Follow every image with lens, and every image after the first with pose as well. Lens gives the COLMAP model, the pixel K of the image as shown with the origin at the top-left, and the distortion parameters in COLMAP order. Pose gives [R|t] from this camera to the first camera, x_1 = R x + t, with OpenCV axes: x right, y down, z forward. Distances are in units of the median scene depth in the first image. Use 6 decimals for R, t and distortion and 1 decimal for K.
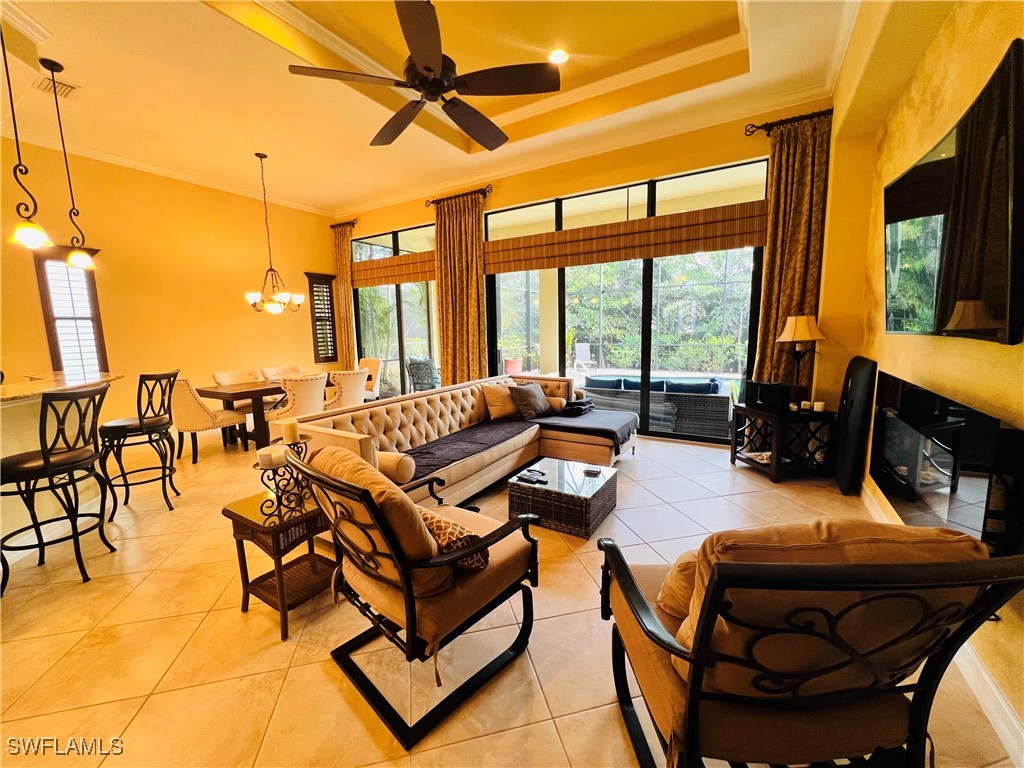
lens RADIAL K [[414.1, 0, 511.6], [0, 414.1, 387.4], [0, 0, 1]] dist [-0.003319, -0.000116]
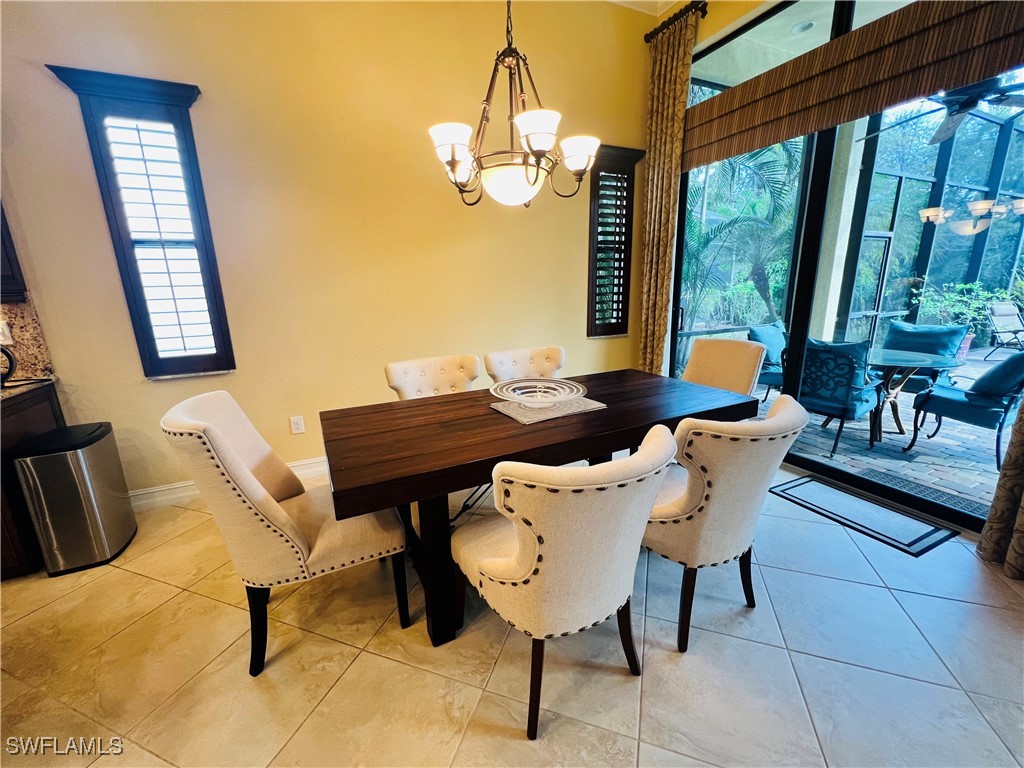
lens RADIAL K [[414.1, 0, 508.8], [0, 414.1, 386.1], [0, 0, 1]] dist [-0.003319, -0.000116]
pose [[0.836025, 0.130185, -0.533023, -0.274503], [-0.069725, 0.988776, 0.132137, -0.058379], [0.544243, -0.073305, 0.835719, 0.514608]]
